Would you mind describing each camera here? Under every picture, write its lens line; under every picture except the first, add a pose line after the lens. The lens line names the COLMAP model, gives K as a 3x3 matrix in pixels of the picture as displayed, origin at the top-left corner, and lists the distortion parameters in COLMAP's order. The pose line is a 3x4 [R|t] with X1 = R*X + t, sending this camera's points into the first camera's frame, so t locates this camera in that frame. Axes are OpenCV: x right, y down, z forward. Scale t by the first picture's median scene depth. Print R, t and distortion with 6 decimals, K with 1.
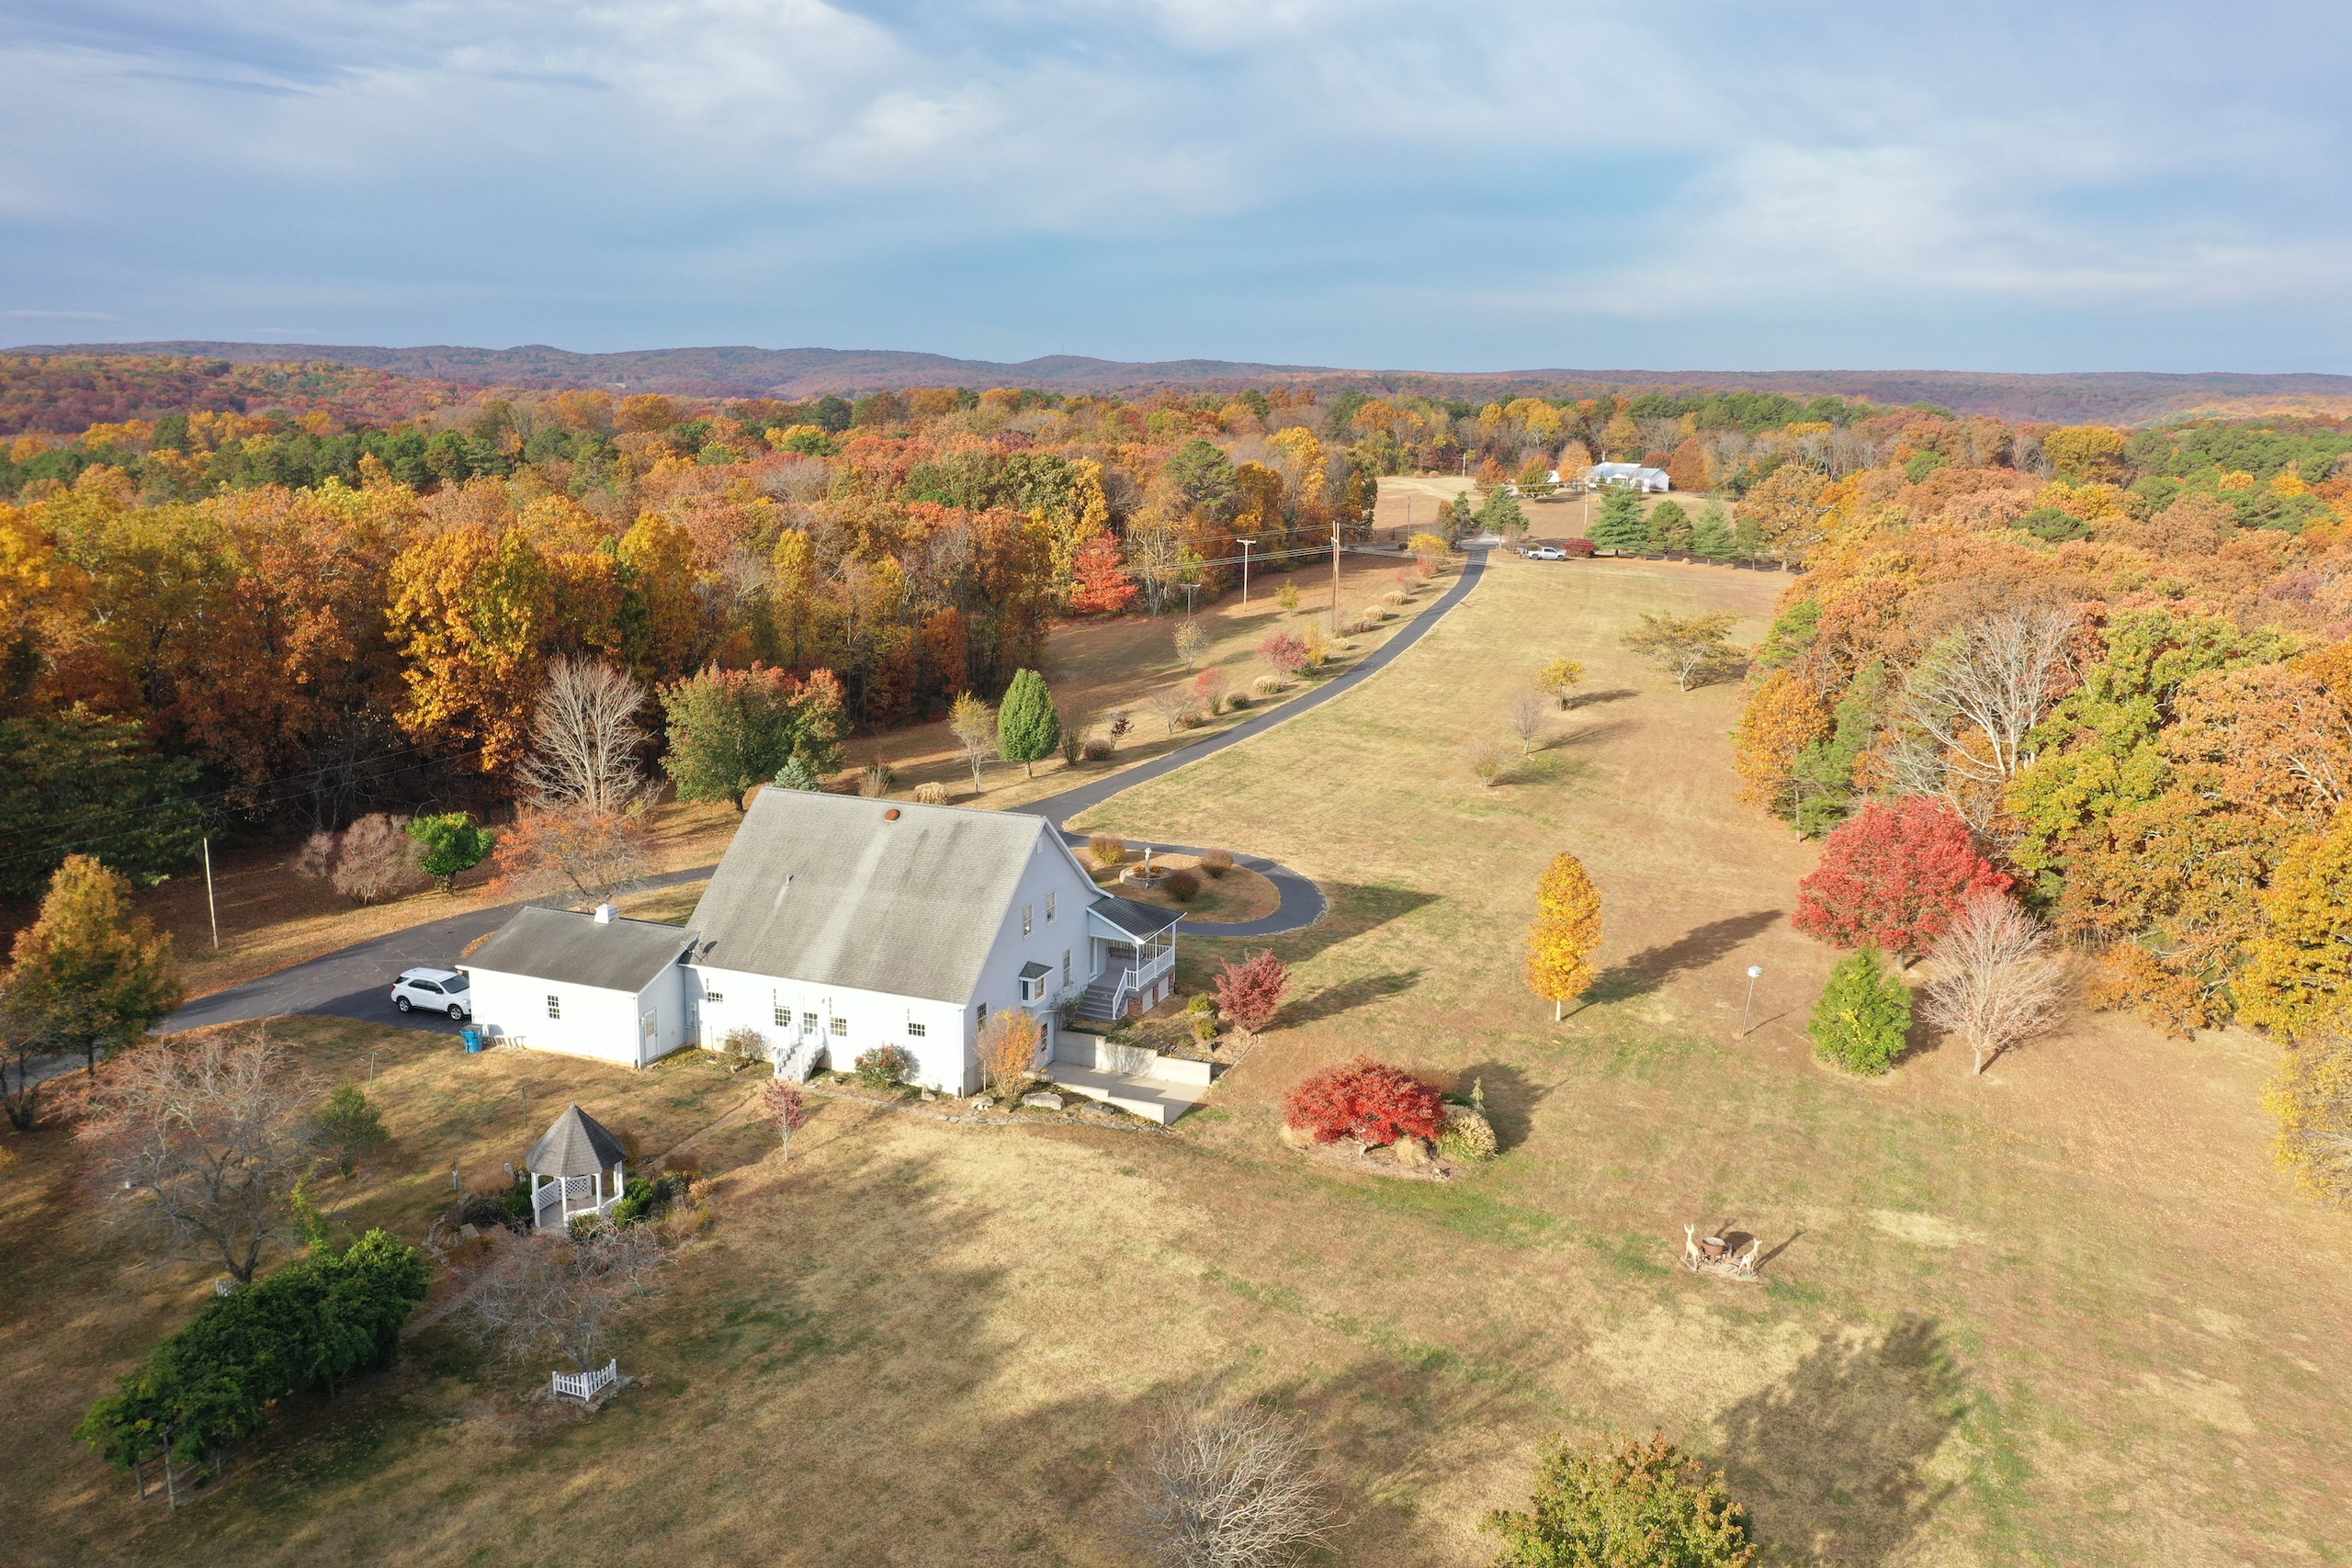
lens RADIAL K [[1862.9, 0, 1176.0], [0, 1862.9, 784.0], [0, 0, 1]] dist [0.009892, 0.004993]
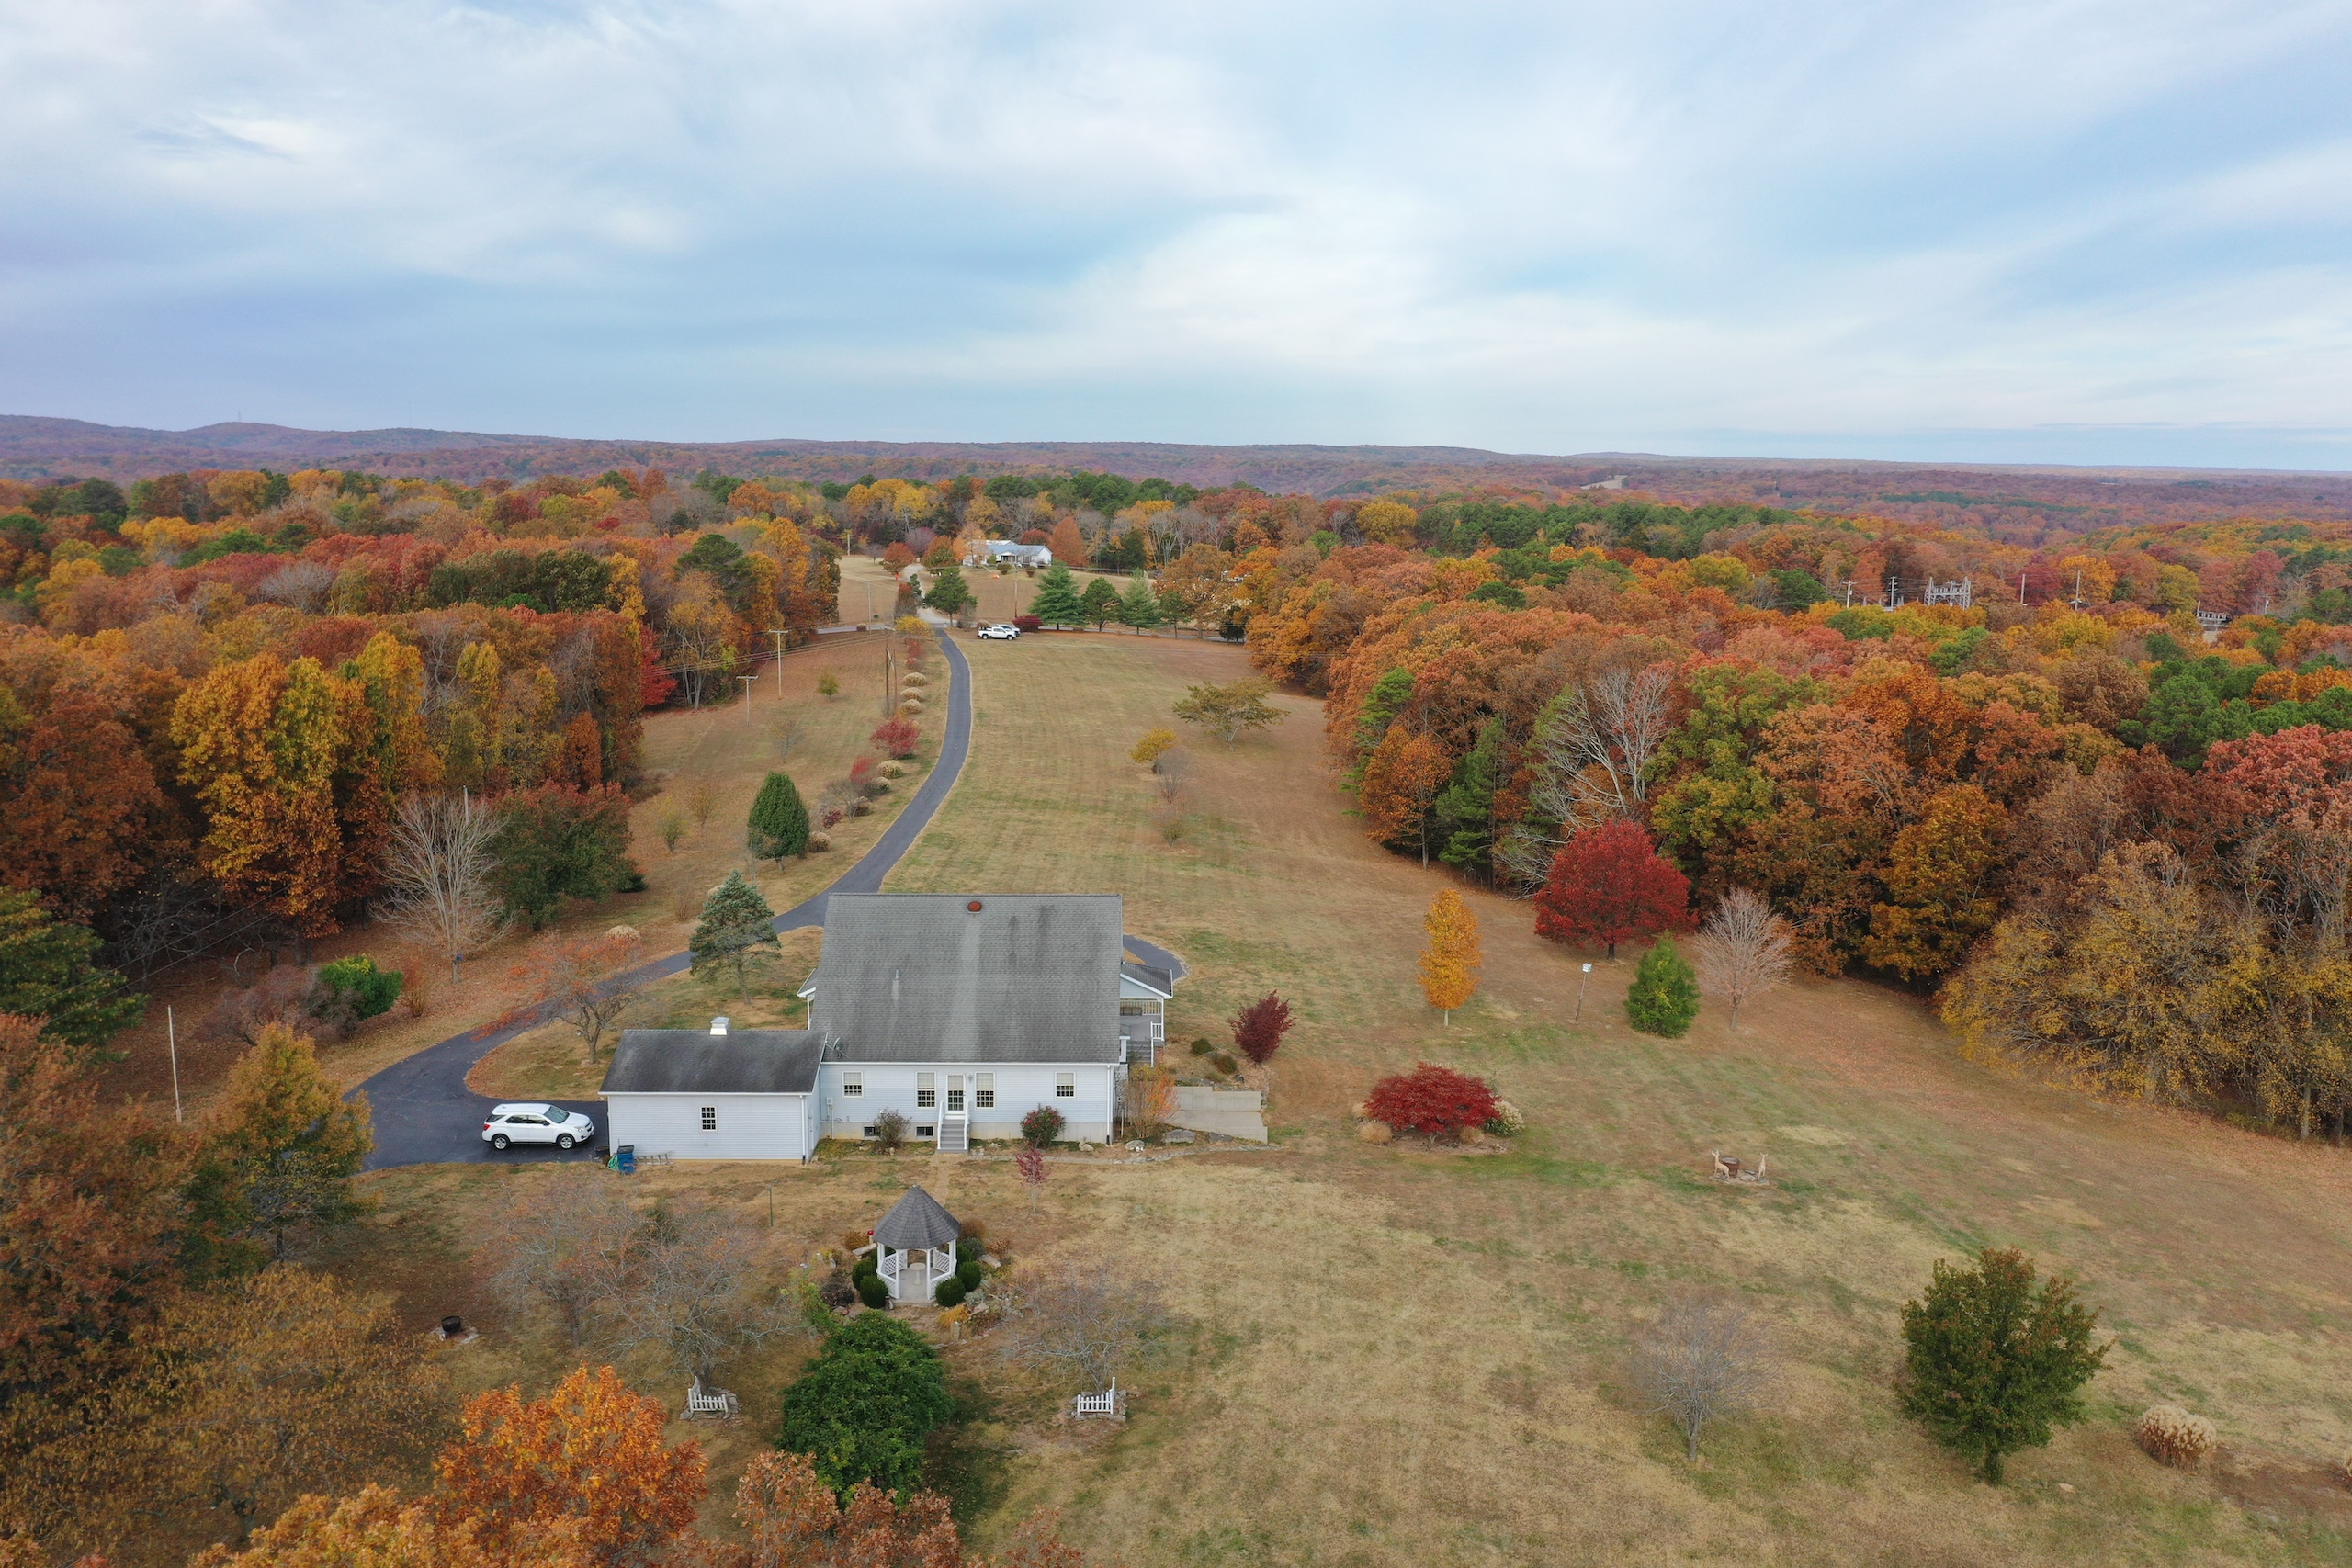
lens RADIAL K [[1866.2, 0, 1176.0], [0, 1866.2, 784.0], [0, 0, 1]] dist [0.000634, 0.007564]
pose [[0.920169, -0.068544, 0.385474, -0.313067], [0.082267, 0.996425, -0.019197, -0.017041], [-0.382780, 0.049377, 0.922519, -0.052561]]
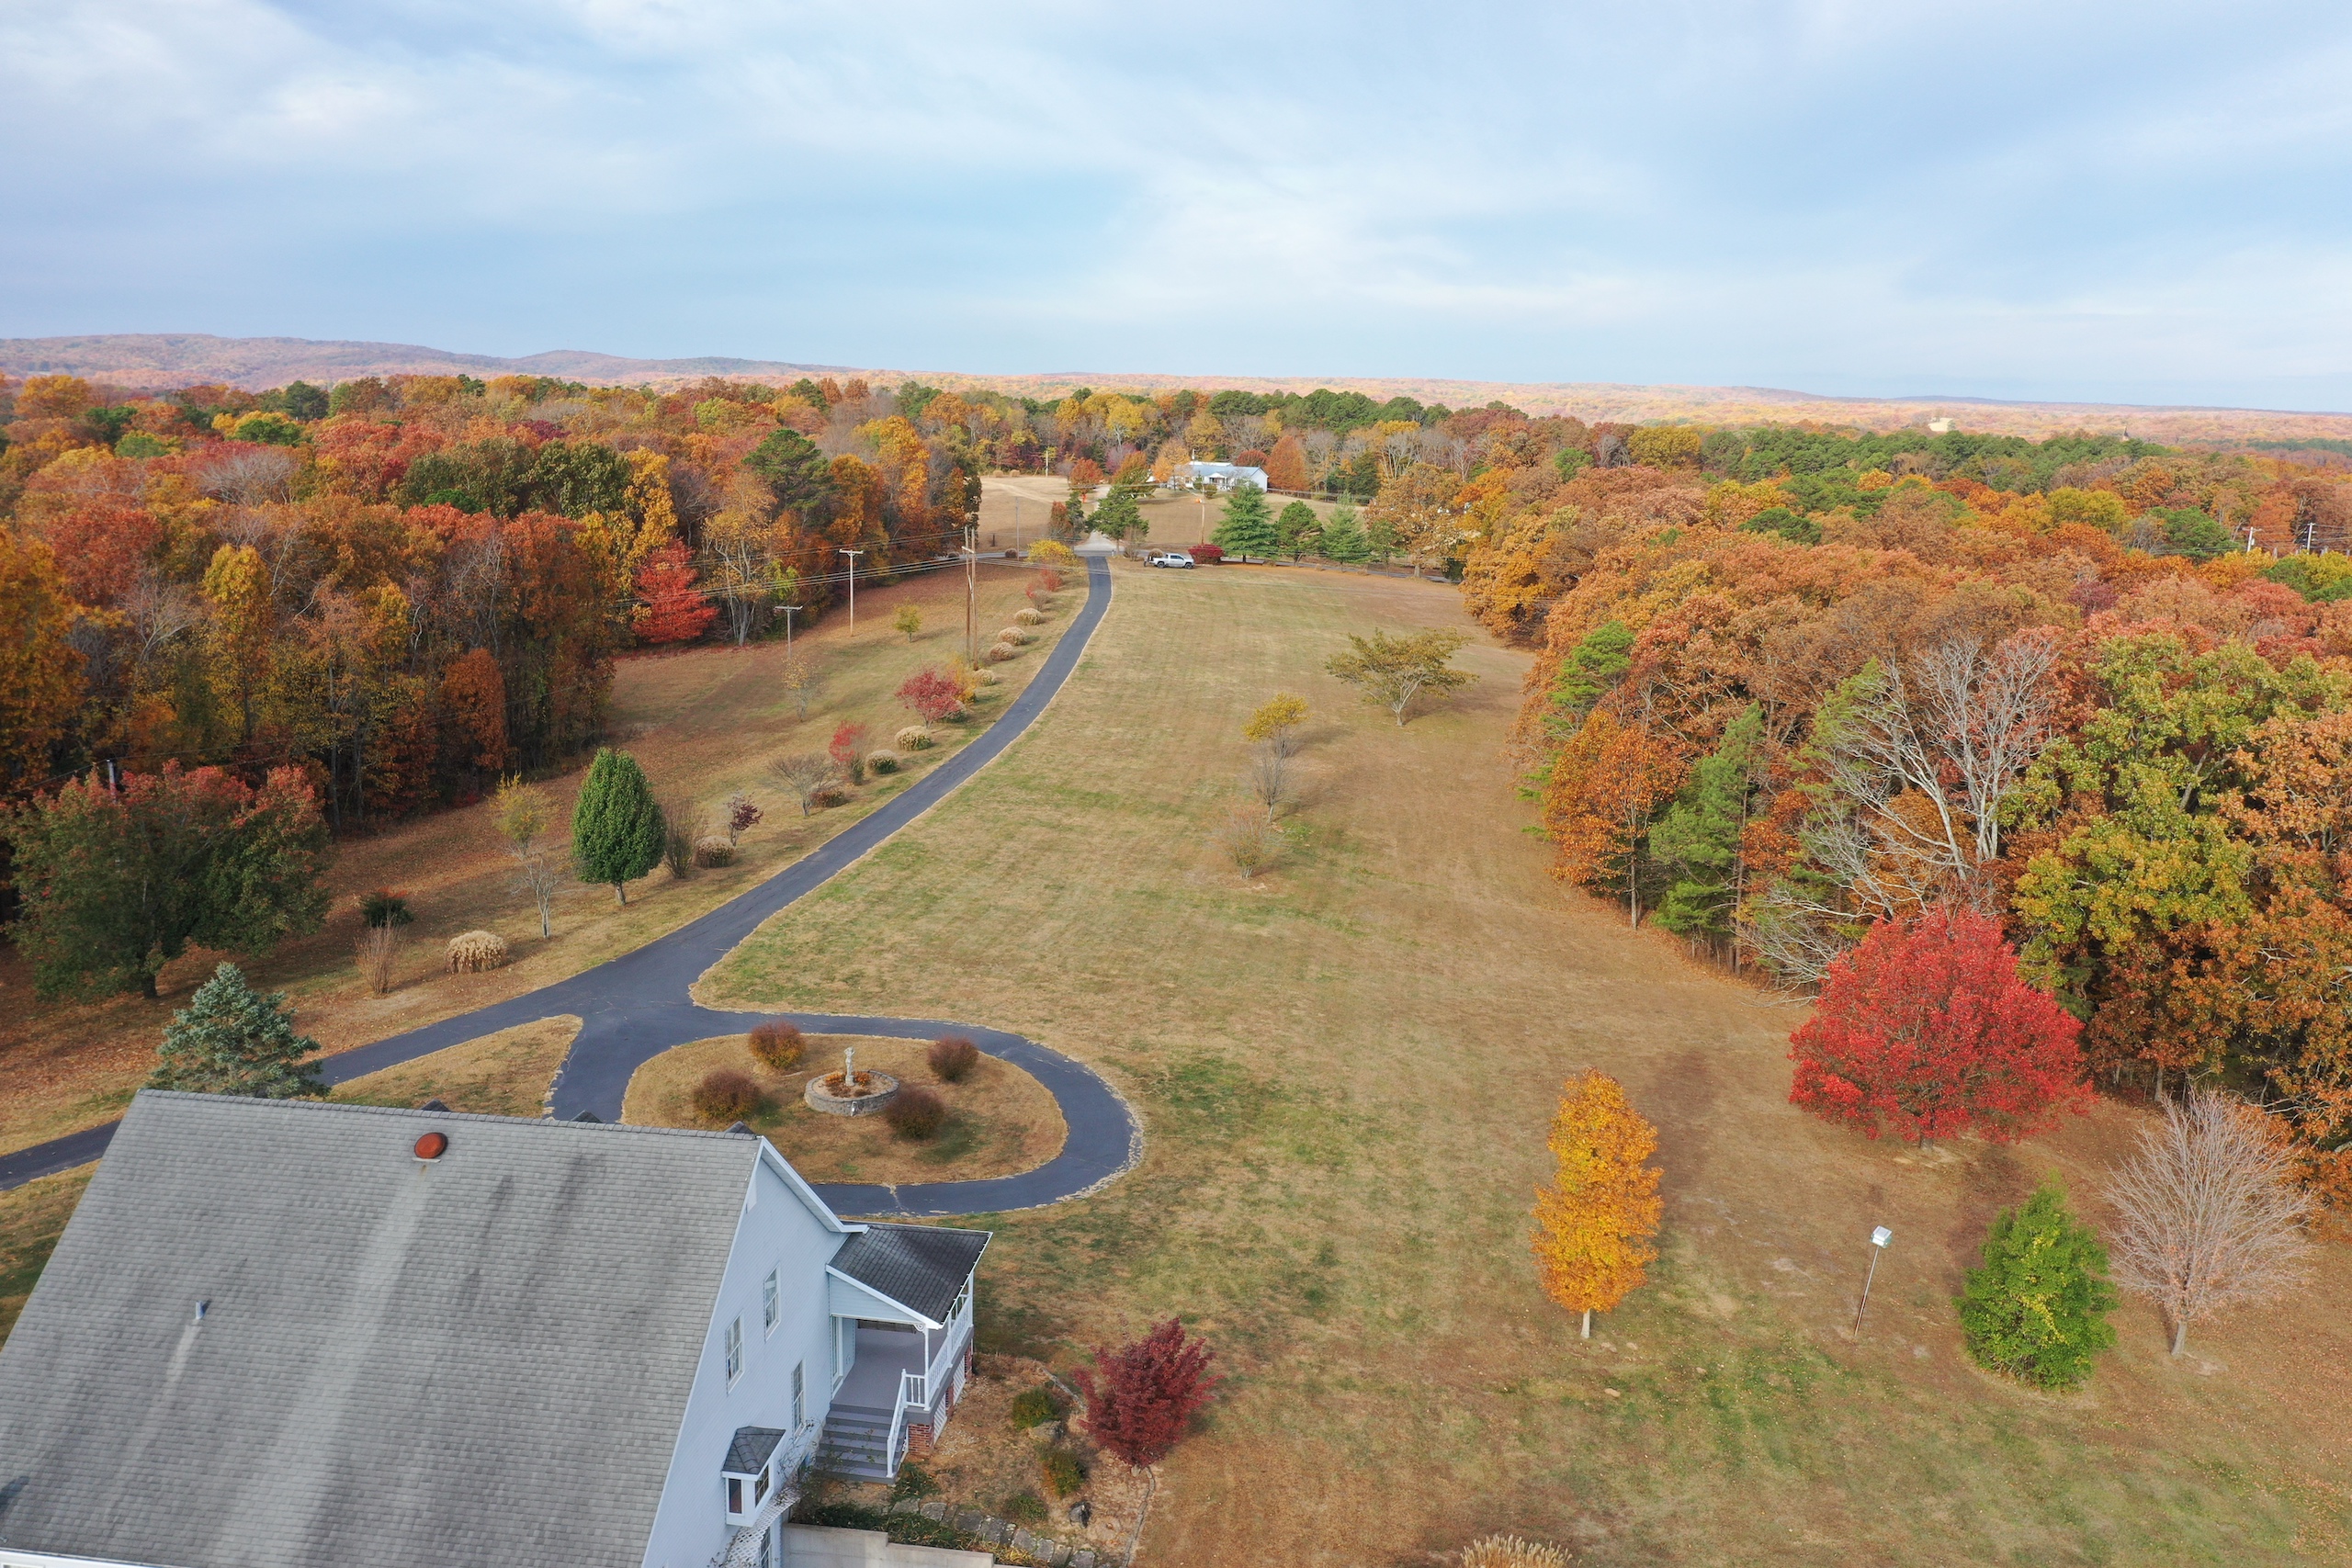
lens RADIAL K [[1862.9, 0, 1176.0], [0, 1862.9, 784.0], [0, 0, 1]] dist [0.009892, 0.004993]
pose [[0.969232, -0.039978, 0.242879, -0.052349], [0.040222, 0.999183, 0.003956, -0.048459], [-0.242839, 0.005935, 0.970048, 0.321220]]
